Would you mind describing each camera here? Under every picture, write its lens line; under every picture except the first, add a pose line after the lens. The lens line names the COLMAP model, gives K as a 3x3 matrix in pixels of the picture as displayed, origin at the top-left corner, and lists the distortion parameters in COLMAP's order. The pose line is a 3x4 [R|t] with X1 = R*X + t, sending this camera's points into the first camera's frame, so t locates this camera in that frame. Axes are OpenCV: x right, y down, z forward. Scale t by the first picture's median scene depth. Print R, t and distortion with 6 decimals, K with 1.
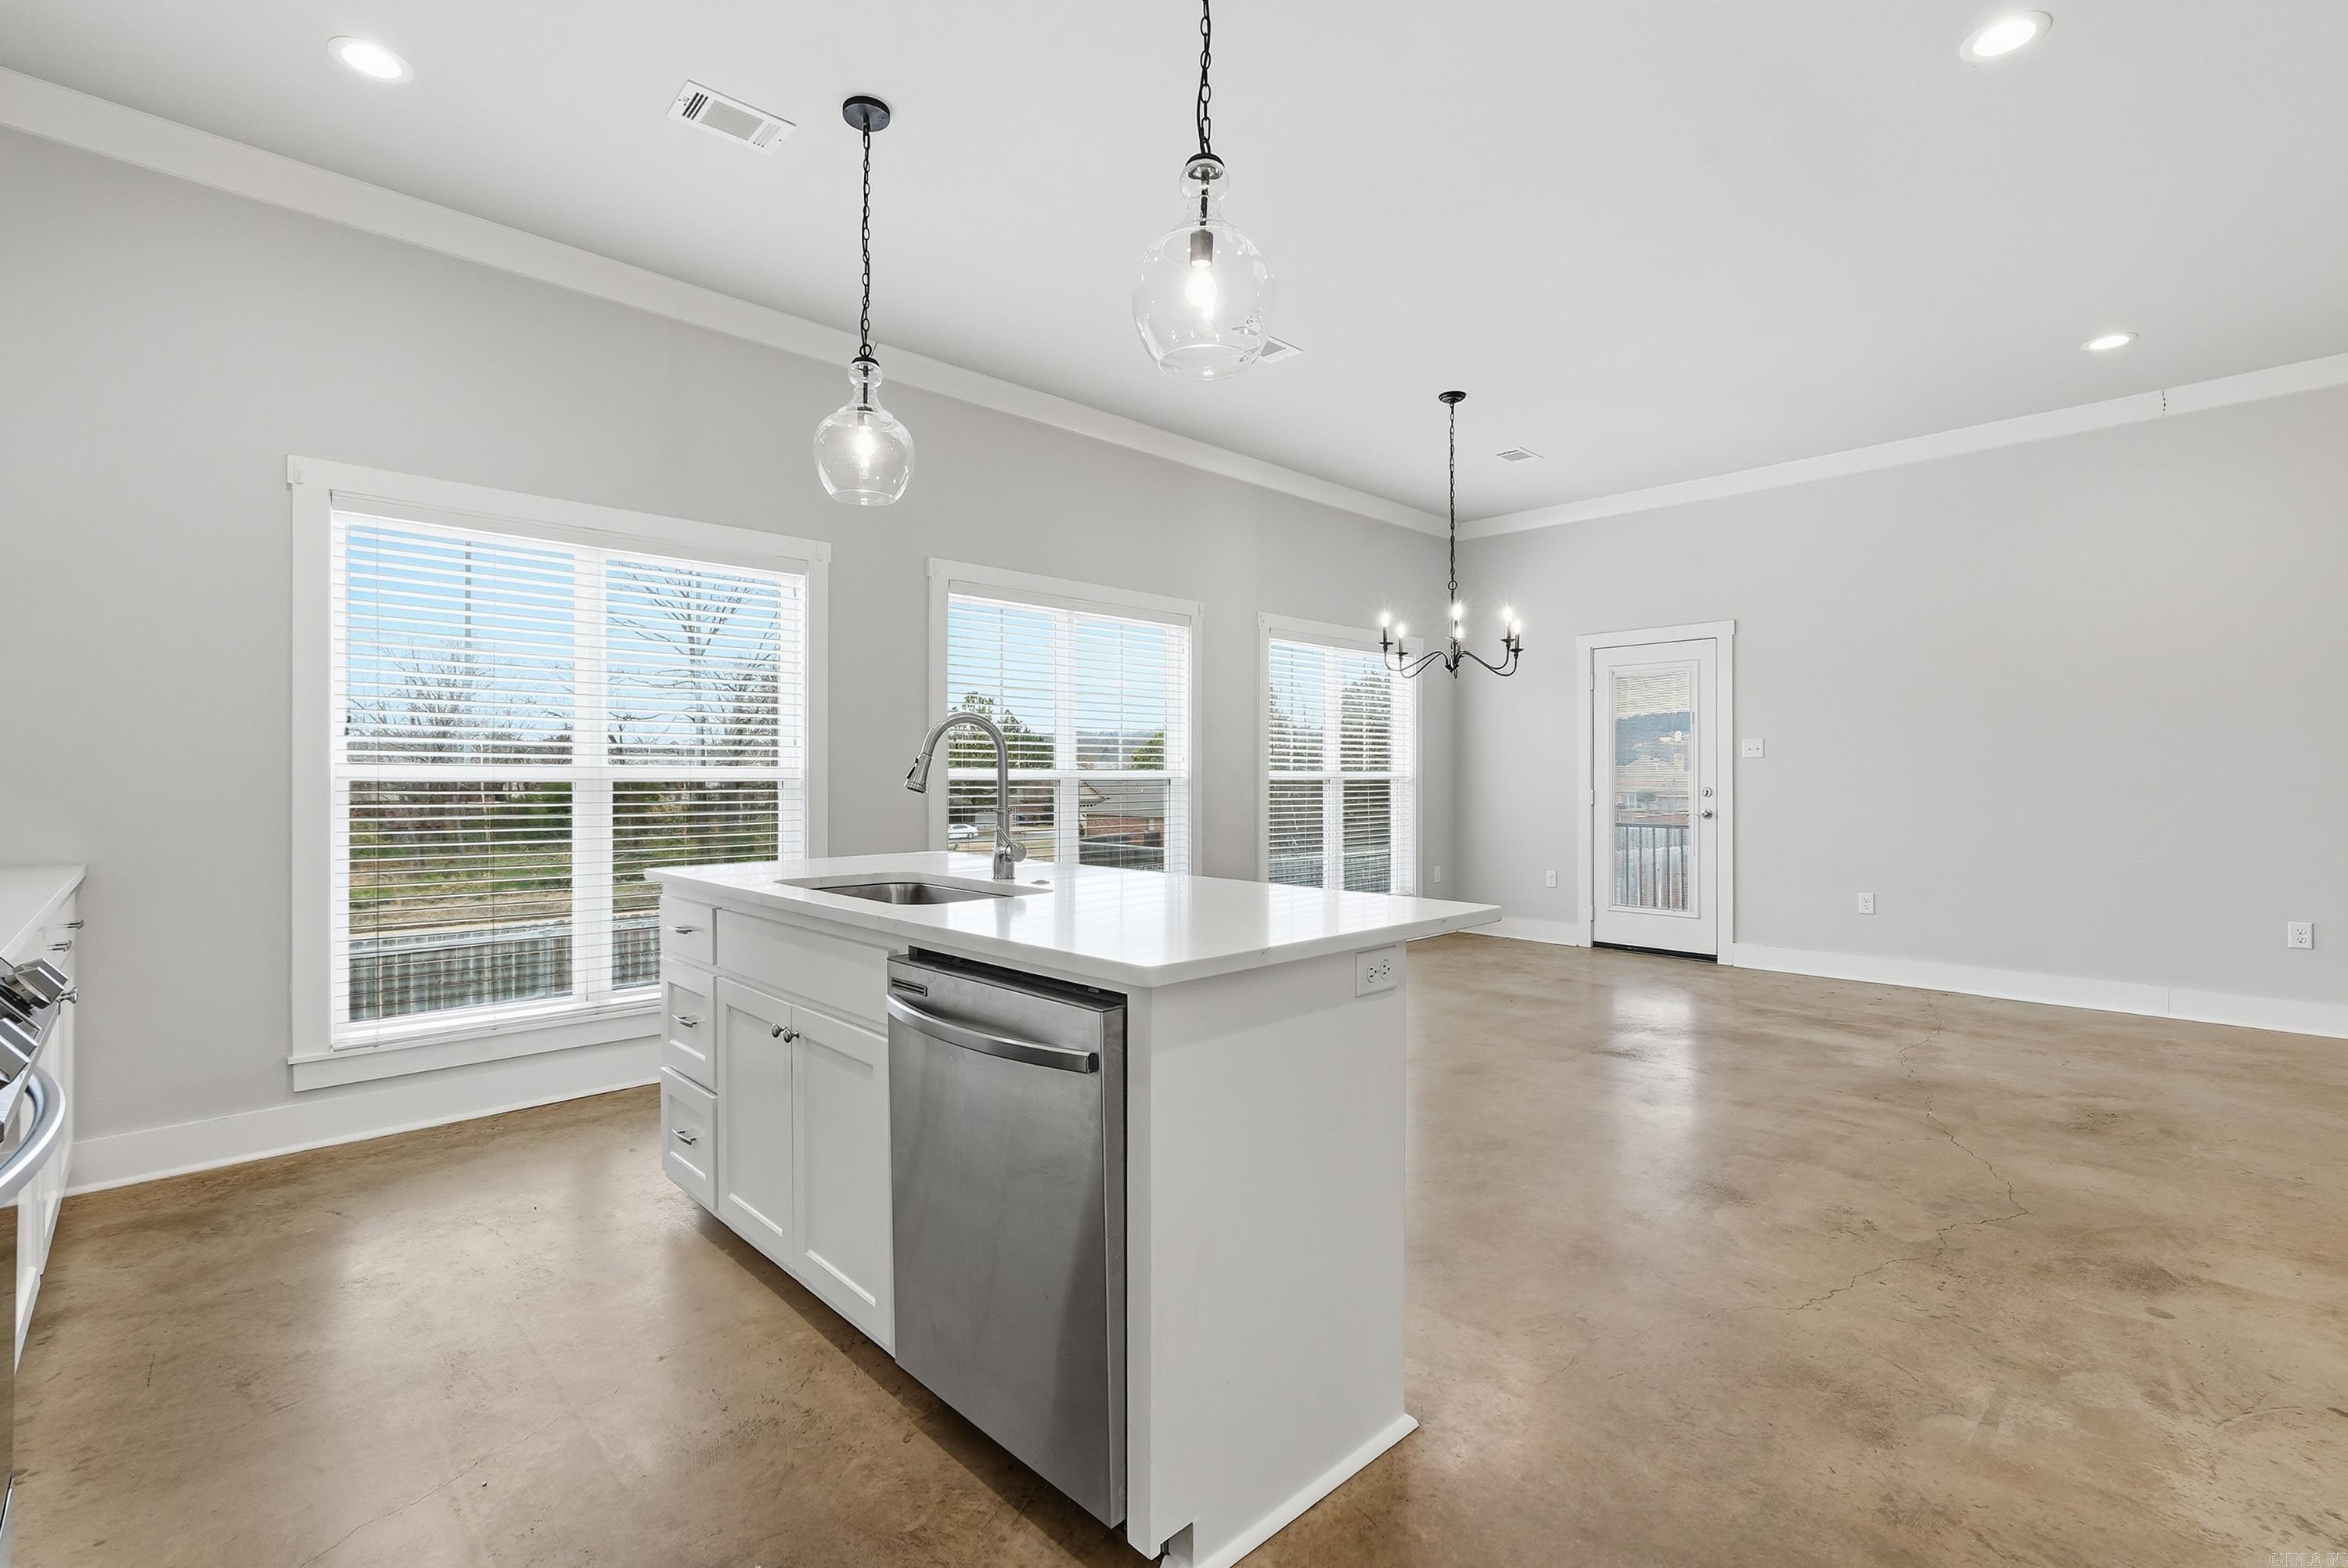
lens RADIAL K [[1047.1, 0, 1170.7], [0, 1047.1, 781.9], [0, 0, 1]] dist [-0.011105, 0.005593]
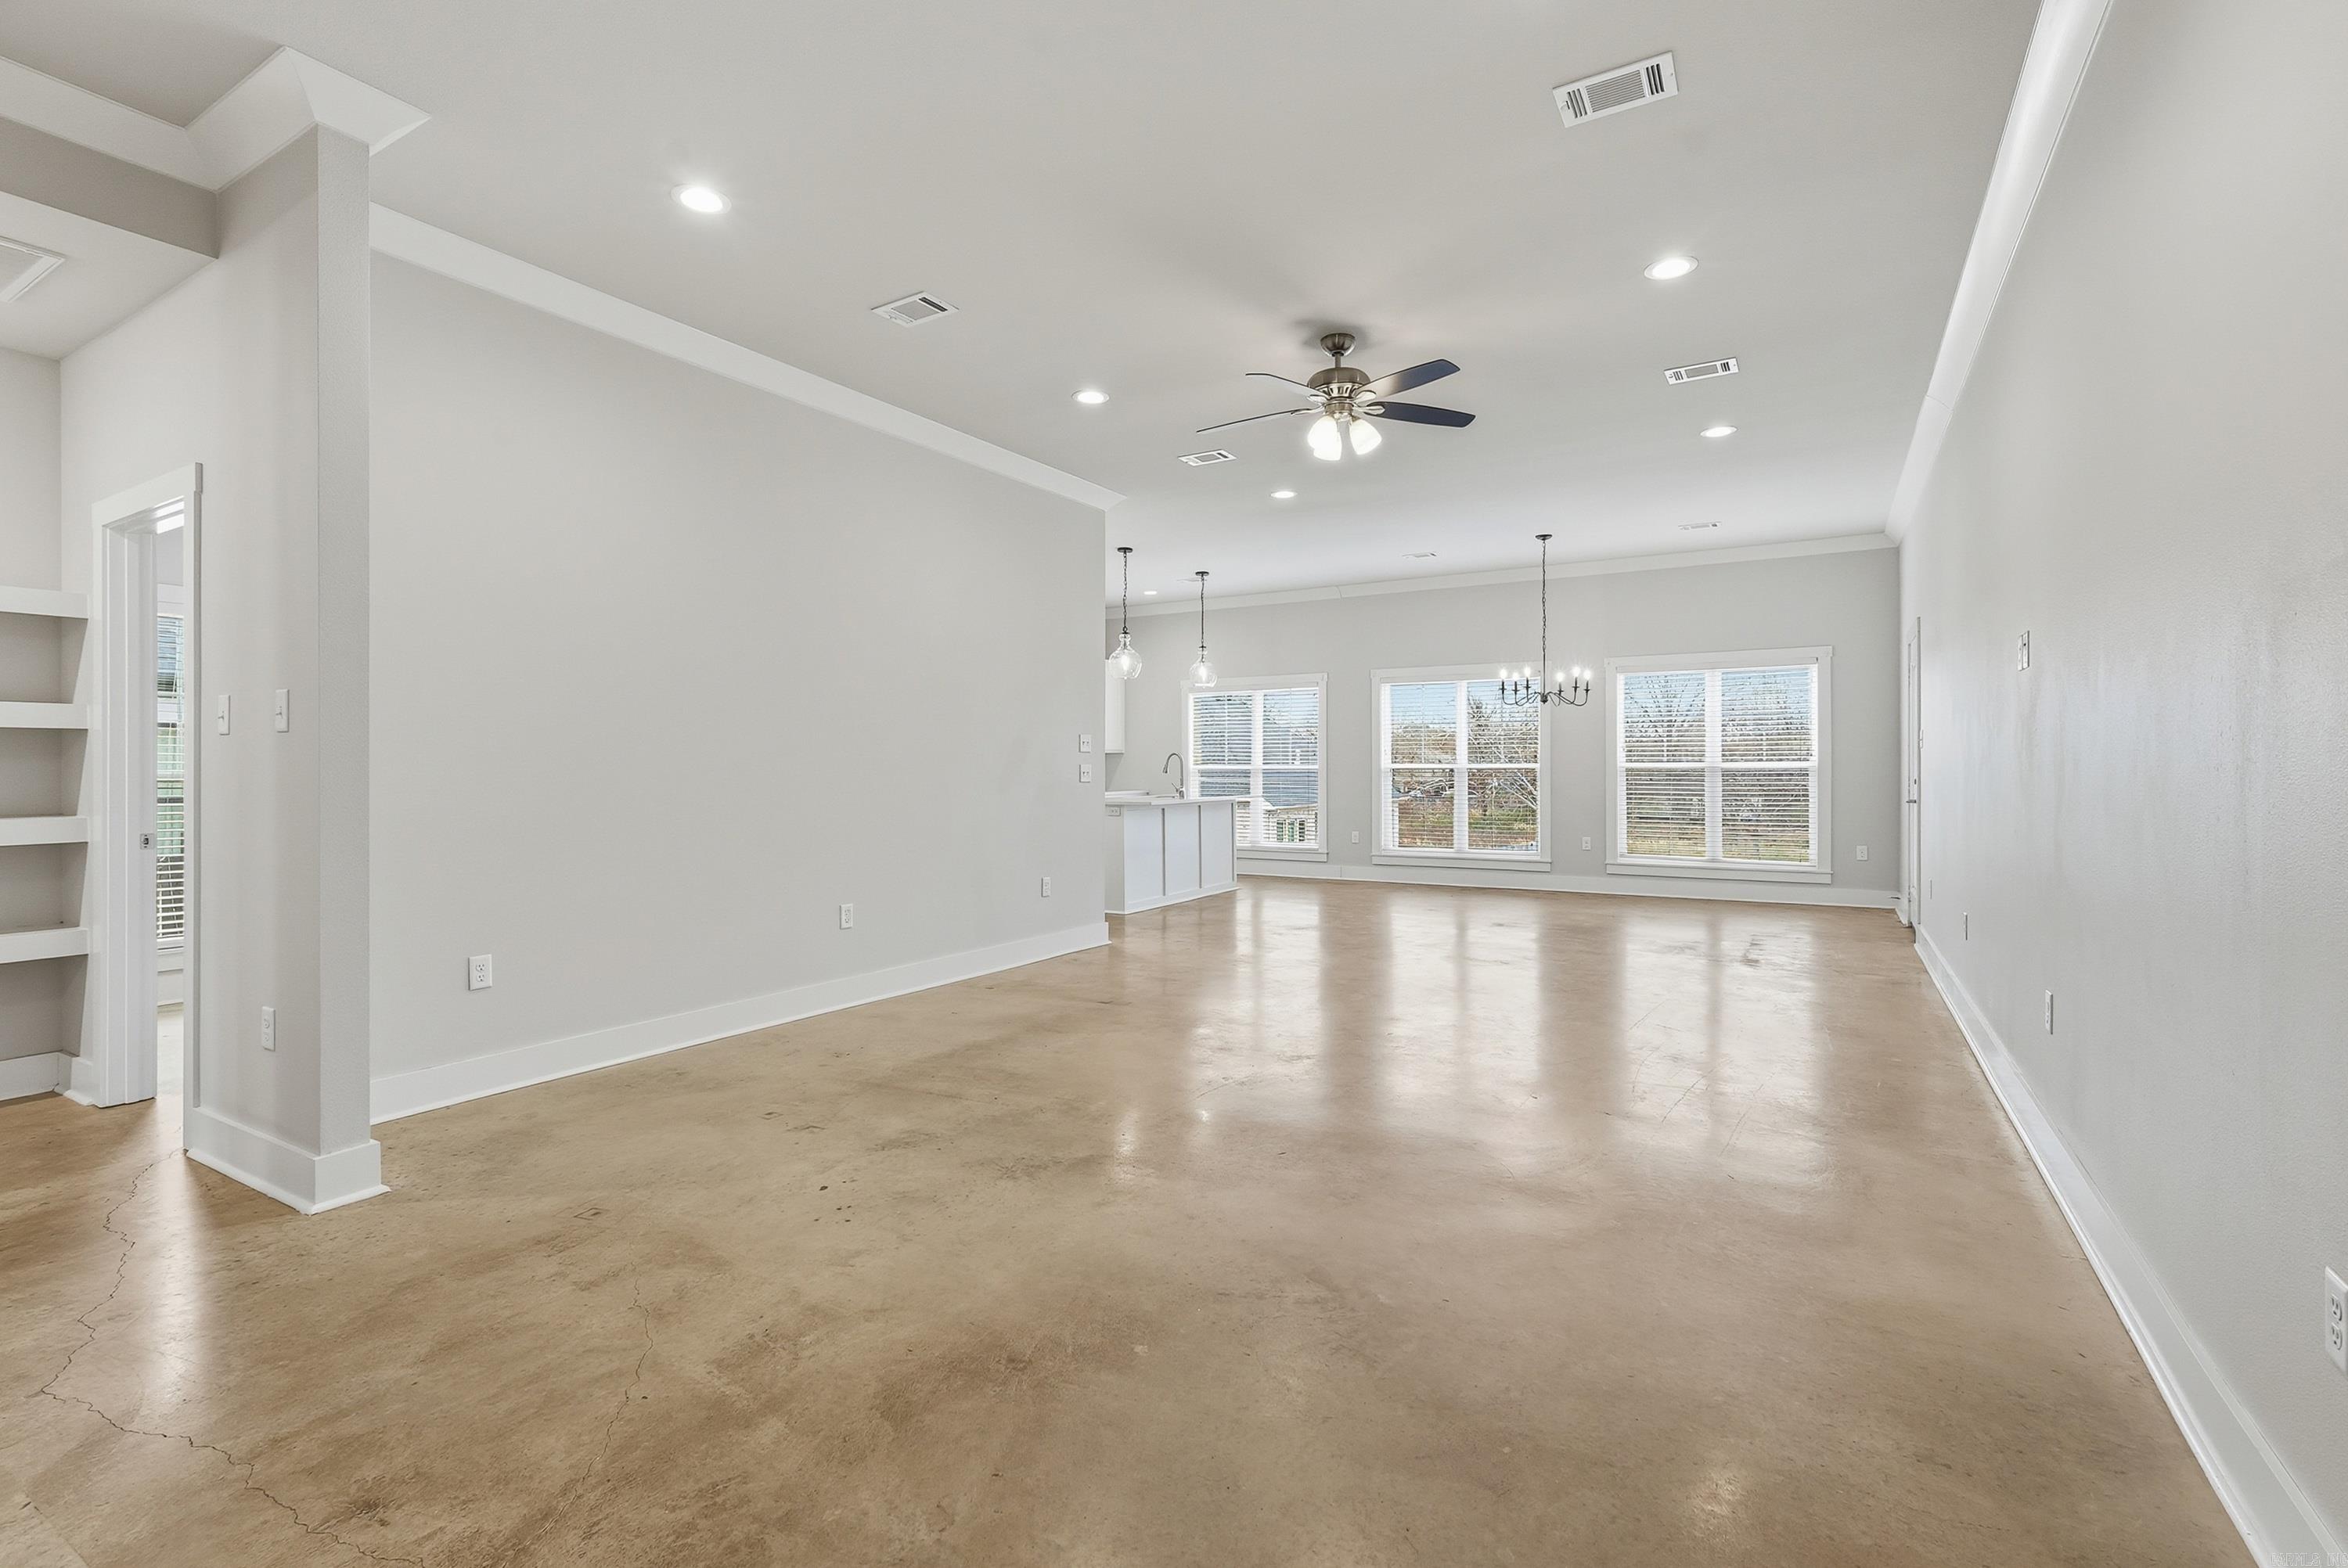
lens RADIAL K [[1047.1, 0, 1158.9], [0, 1047.1, 774.7], [0, 0, 1]] dist [-0.011105, 0.005593]
pose [[0.246172, 0.005880, -0.969208, 2.874497], [-0.000172, 0.999982, 0.006023, -0.005404], [0.969226, -0.001316, 0.246169, 0.012721]]
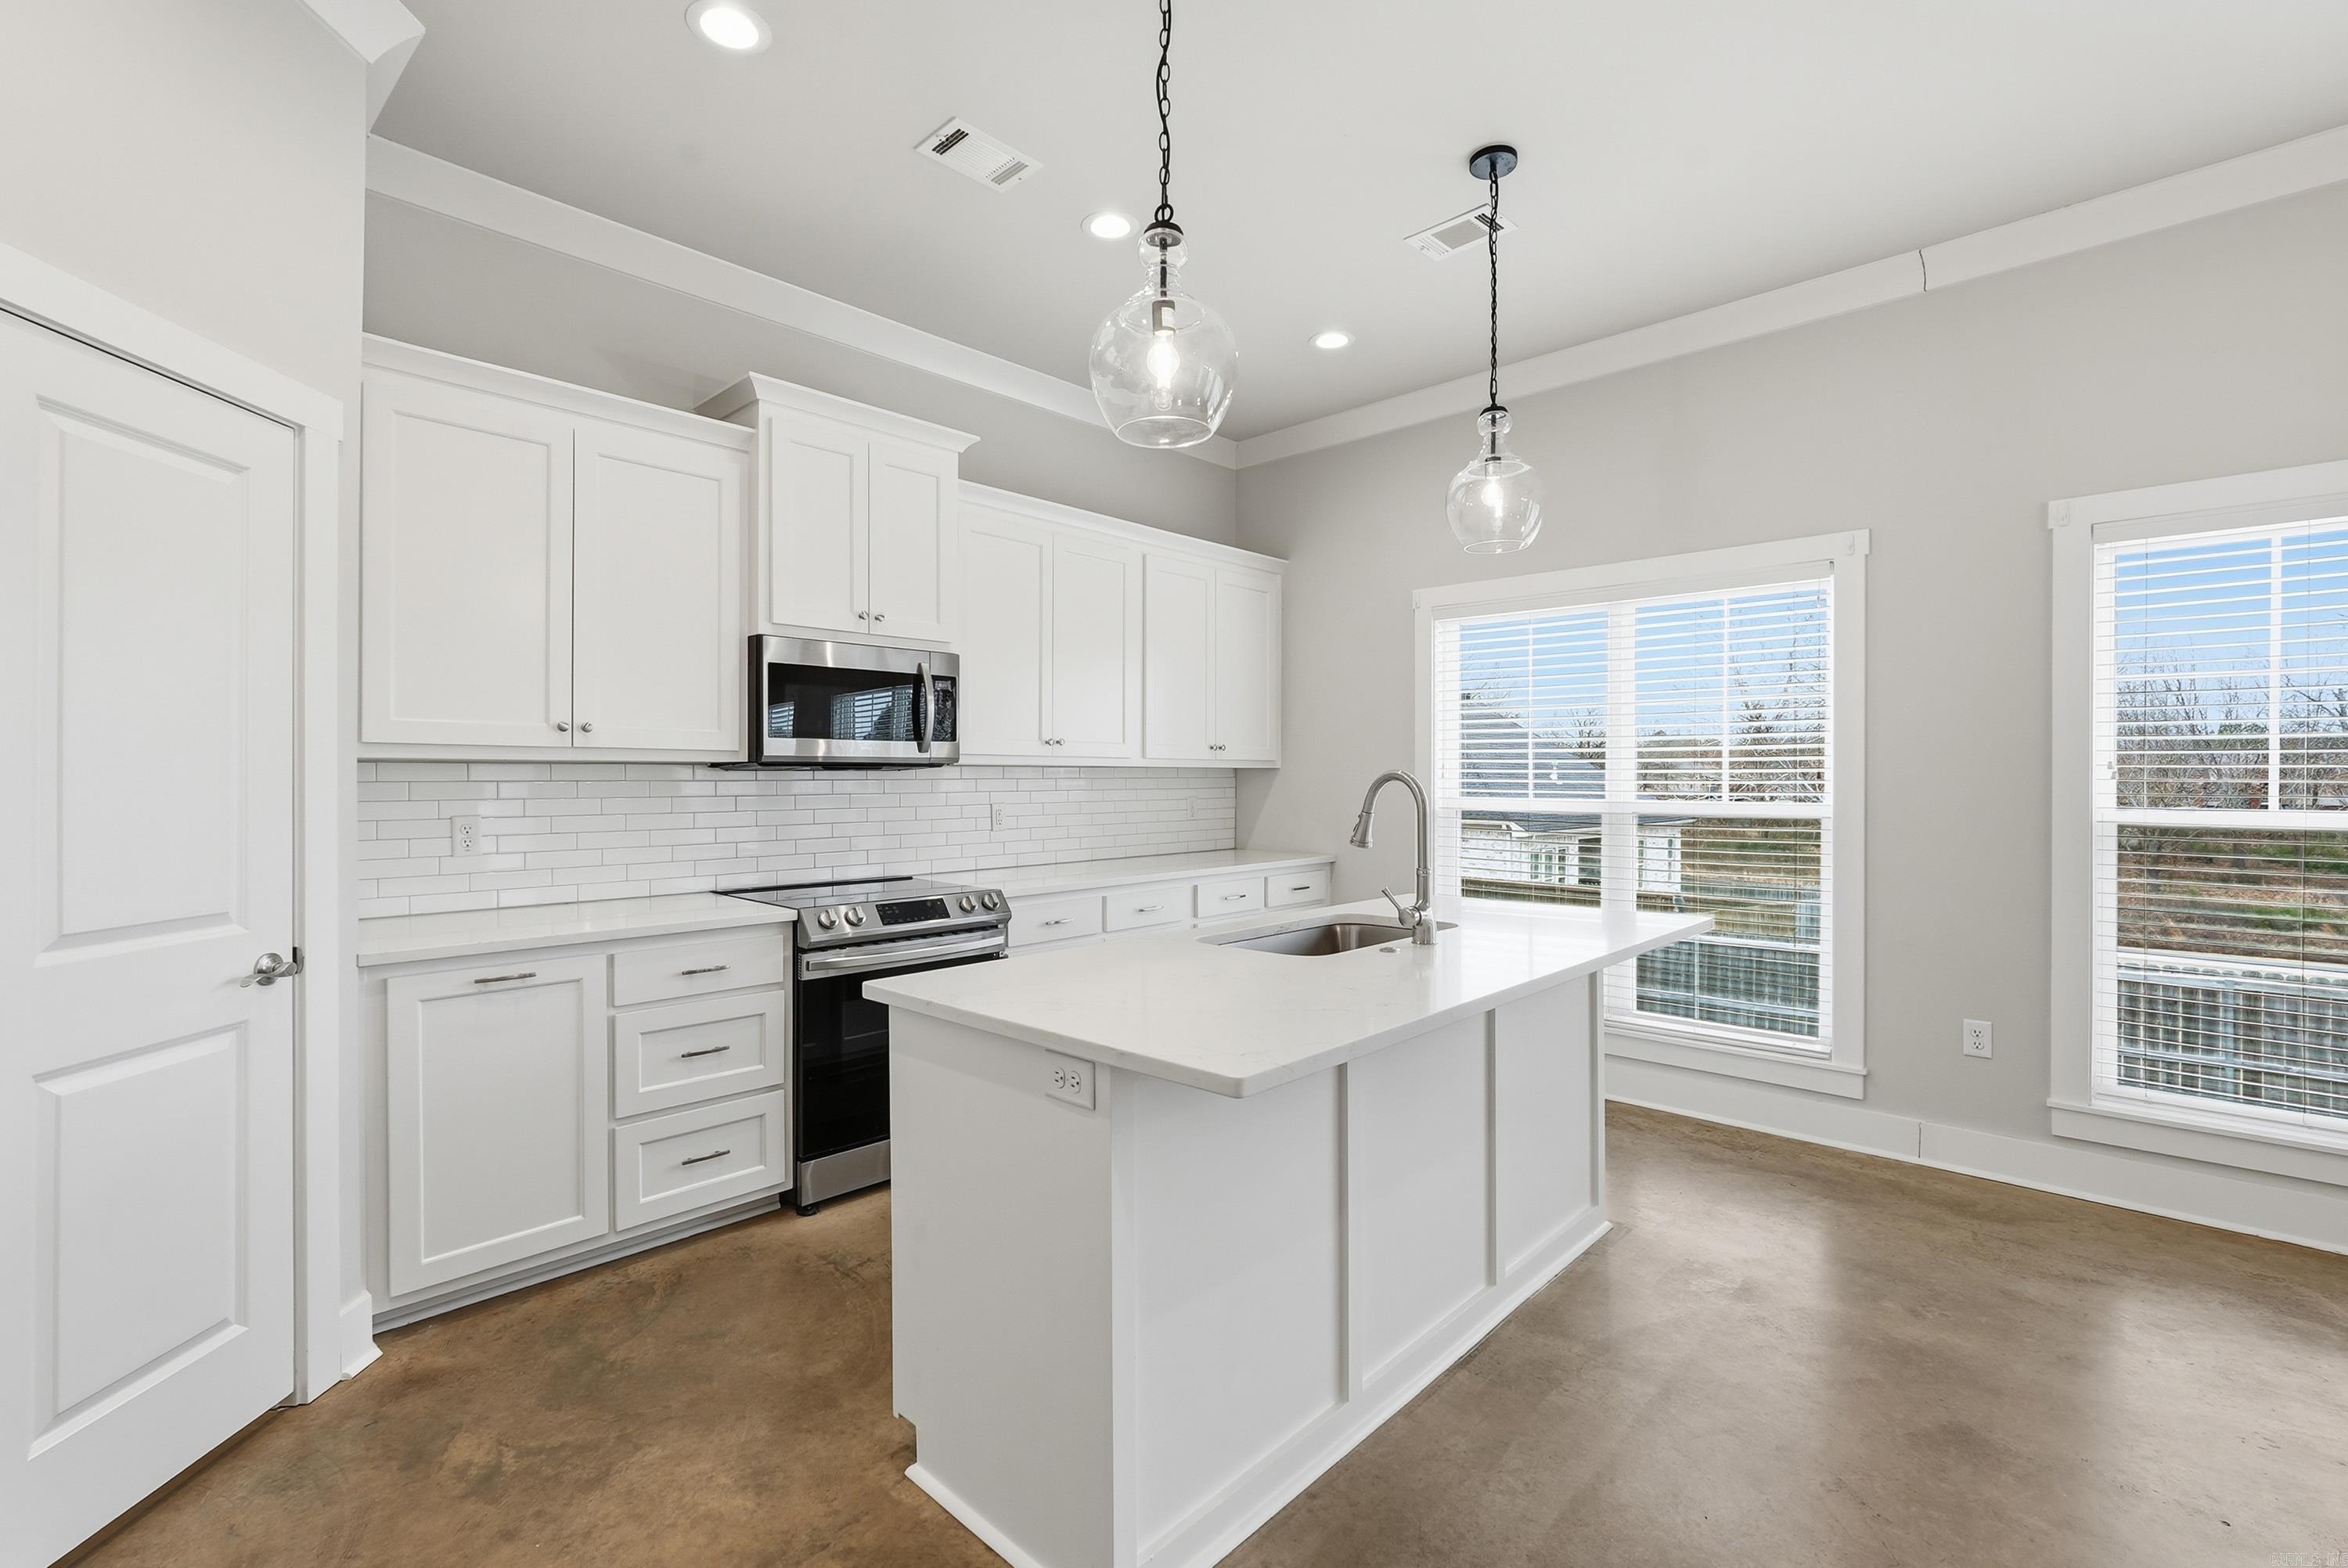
lens RADIAL K [[1047.1, 0, 1180.8], [0, 1047.1, 776.5], [0, 0, 1]] dist [-0.011105, 0.005593]
pose [[0.058327, 0.000129, -0.998298, 0.660966], [-0.004693, 0.999989, -0.000145, -0.048779], [0.998287, 0.004694, 0.058327, 0.614147]]
